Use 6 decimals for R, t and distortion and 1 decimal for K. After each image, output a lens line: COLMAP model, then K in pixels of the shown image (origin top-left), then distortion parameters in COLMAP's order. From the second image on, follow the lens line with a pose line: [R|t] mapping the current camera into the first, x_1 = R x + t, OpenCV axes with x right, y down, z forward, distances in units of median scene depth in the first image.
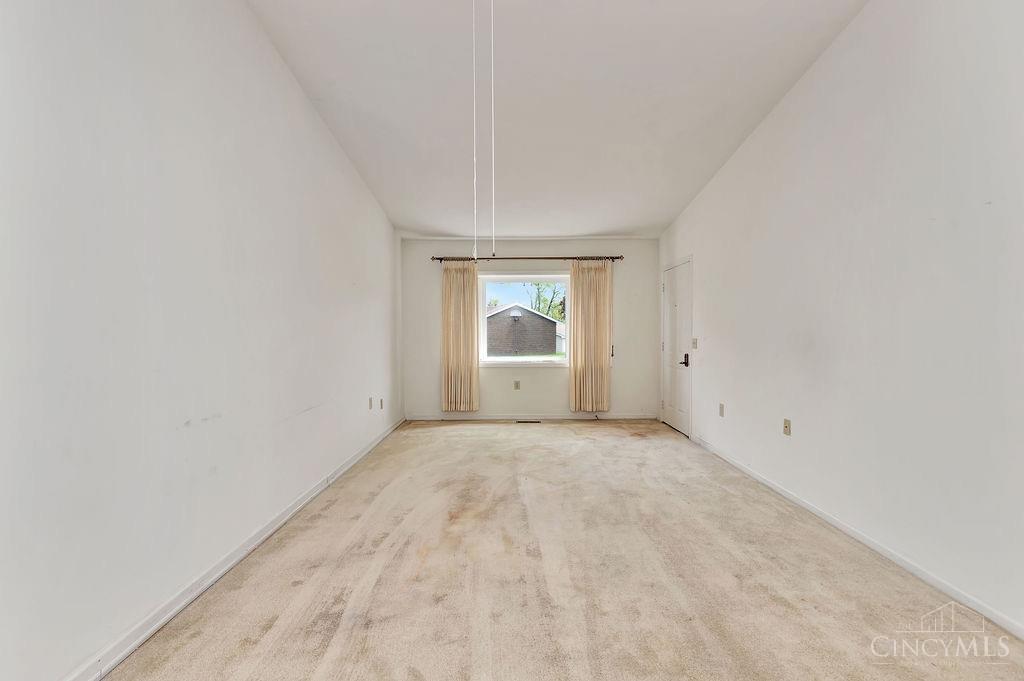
lens RADIAL K [[462.6, 0, 503.3], [0, 462.6, 338.4], [0, 0, 1]] dist [0.010944, -0.001609]
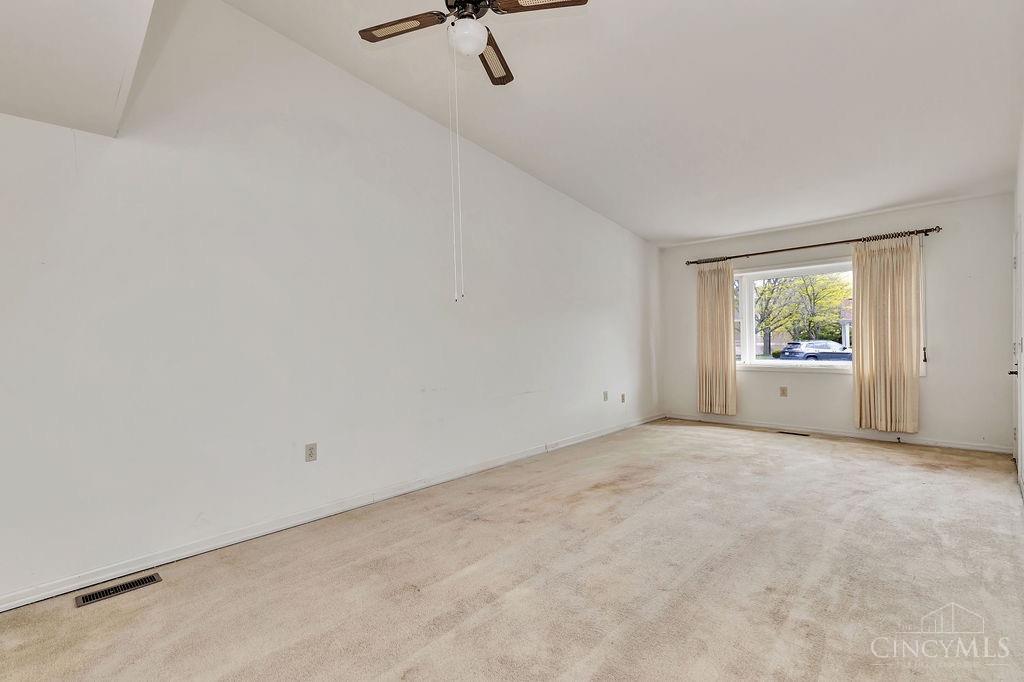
lens RADIAL K [[462.6, 0, 504.8], [0, 462.6, 345.2], [0, 0, 1]] dist [0.010944, -0.001609]
pose [[0.708116, -0.003541, -0.706088, 0.438675], [0.011543, 0.999912, 0.006562, -0.001866], [0.706002, -0.012797, 0.708094, -0.031471]]
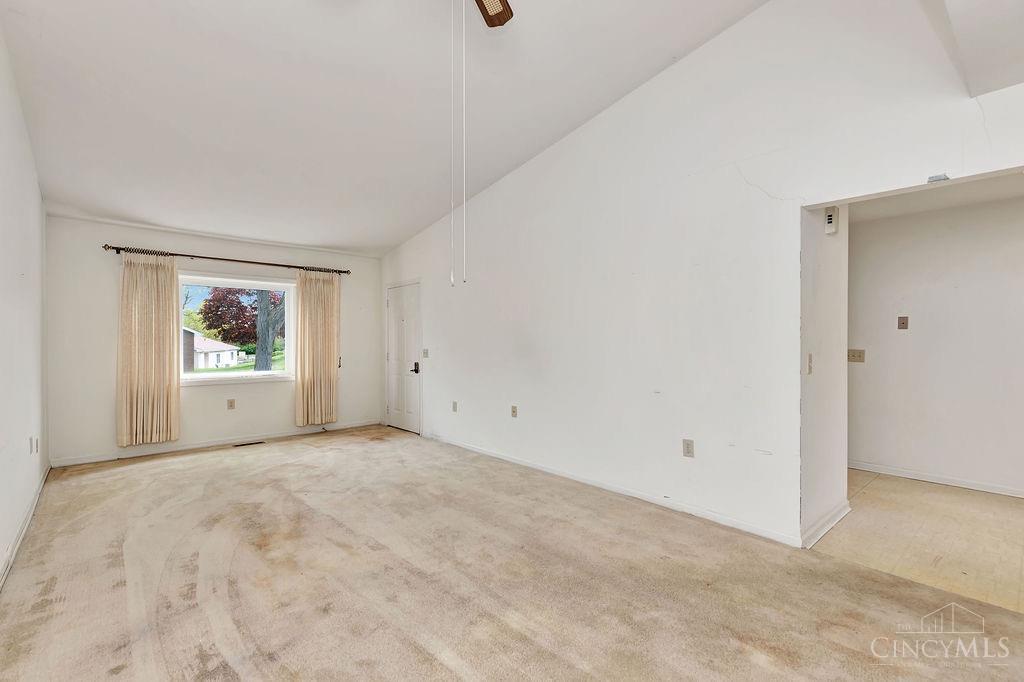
lens RADIAL K [[462.6, 0, 505.4], [0, 462.6, 340.6], [0, 0, 1]] dist [0.010944, -0.001609]
pose [[0.742304, 0.003602, 0.670053, -0.270204], [0.011675, 0.999764, -0.018308, 0.003804], [-0.669961, 0.021413, 0.742087, -0.006098]]
